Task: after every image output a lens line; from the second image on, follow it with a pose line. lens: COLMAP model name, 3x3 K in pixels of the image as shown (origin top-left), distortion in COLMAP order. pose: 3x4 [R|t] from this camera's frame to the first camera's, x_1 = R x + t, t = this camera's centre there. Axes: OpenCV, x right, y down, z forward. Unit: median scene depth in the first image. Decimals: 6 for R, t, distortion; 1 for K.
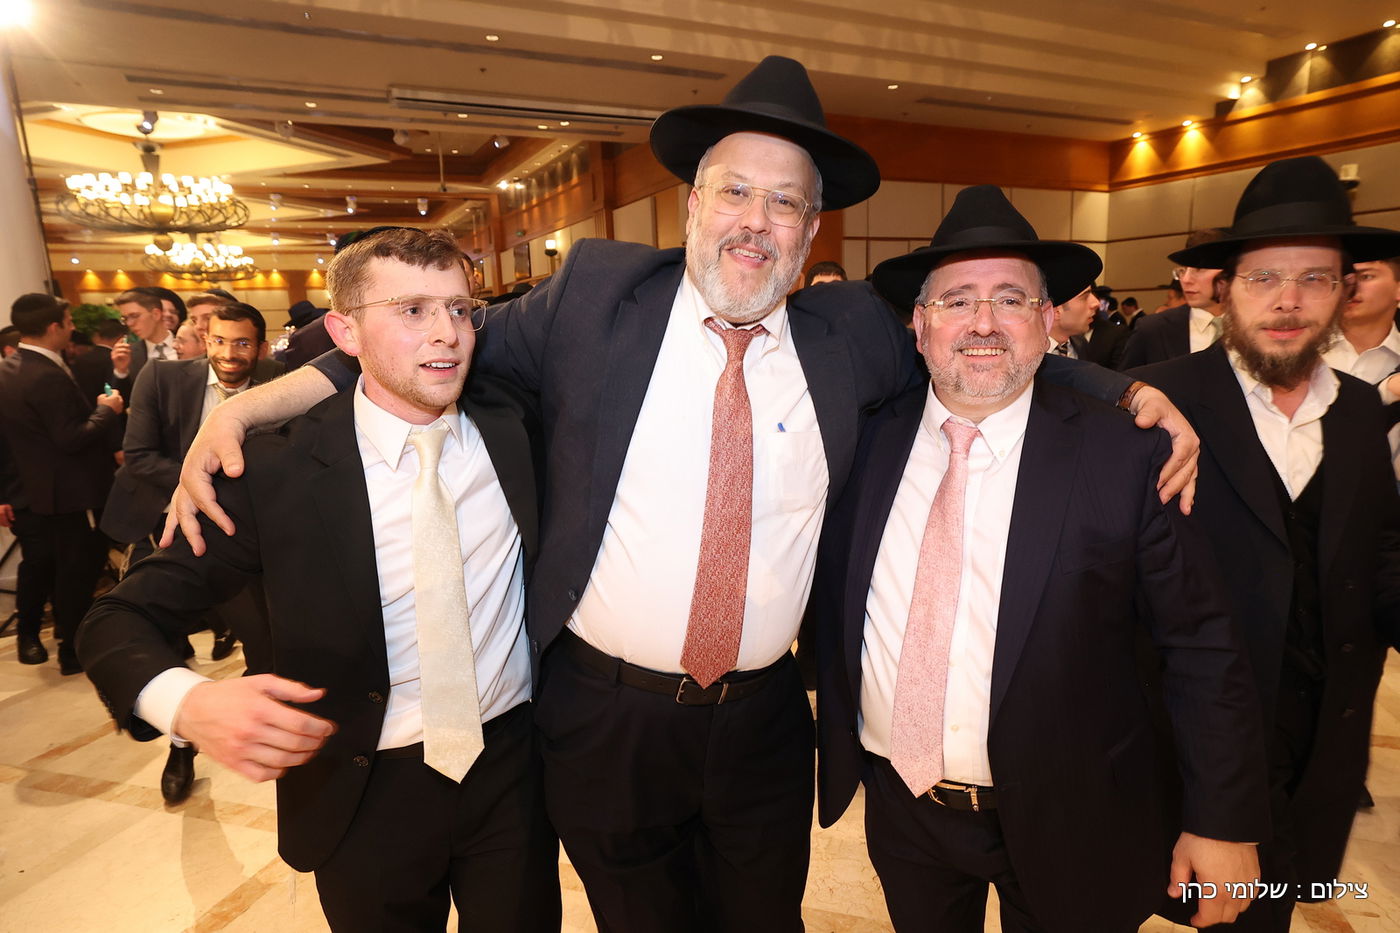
lens RADIAL K [[822.9, 0, 696.9], [0, 822.9, 463.3], [0, 0, 1]] dist [-0.006870, 0.025436]
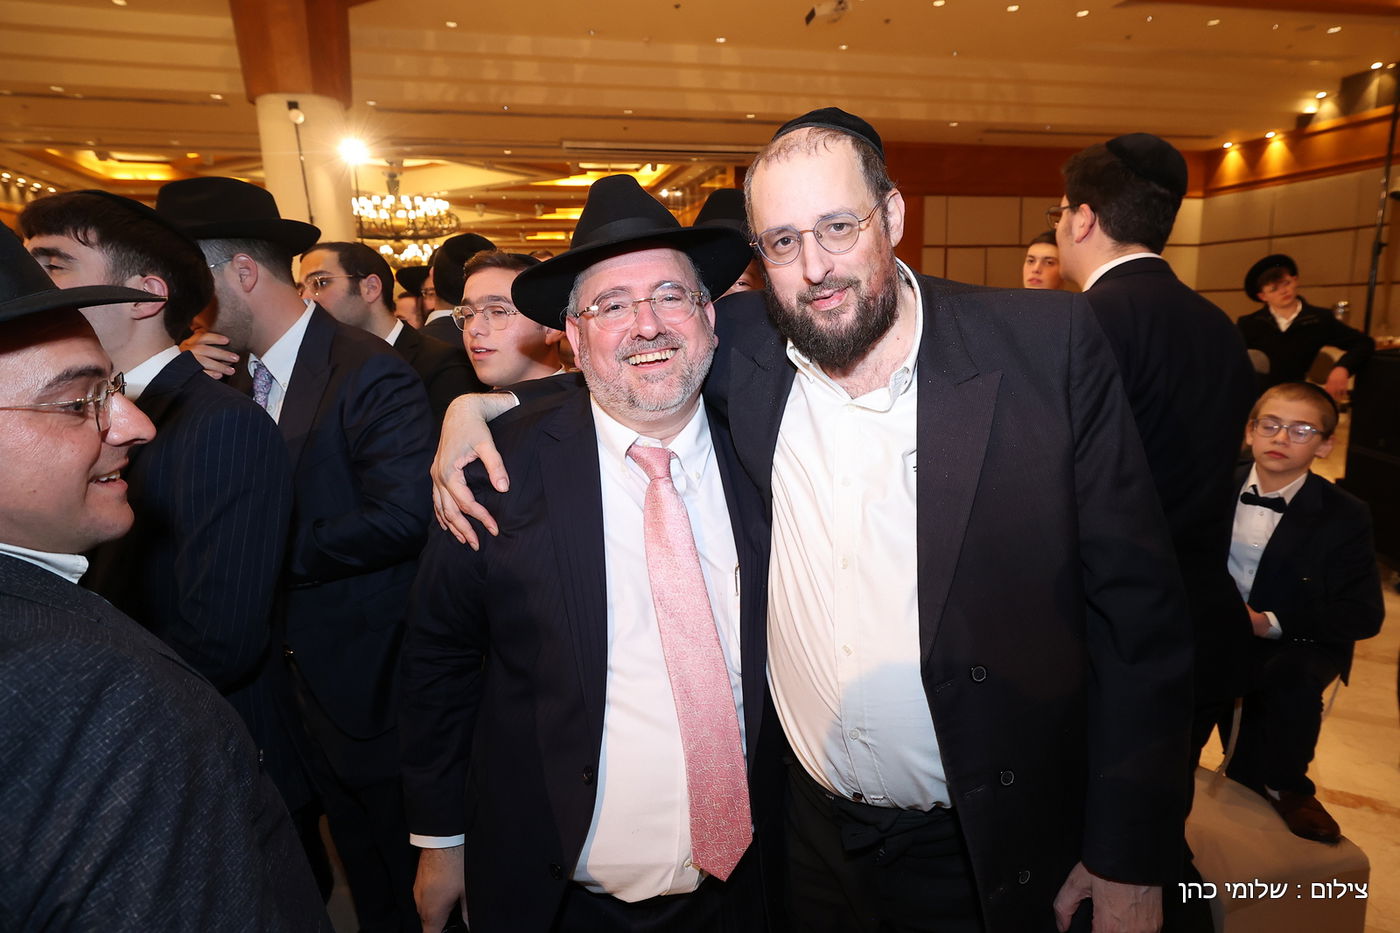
lens RADIAL K [[890.5, 0, 712.7], [0, 890.5, 474.7], [0, 0, 1]] dist [0.003391, 0.033534]
pose [[0.978113, 0.050477, -0.201861, 0.134238], [-0.048566, 0.998716, 0.014411, 0.042763], [0.202329, -0.004292, 0.979308, -0.270021]]
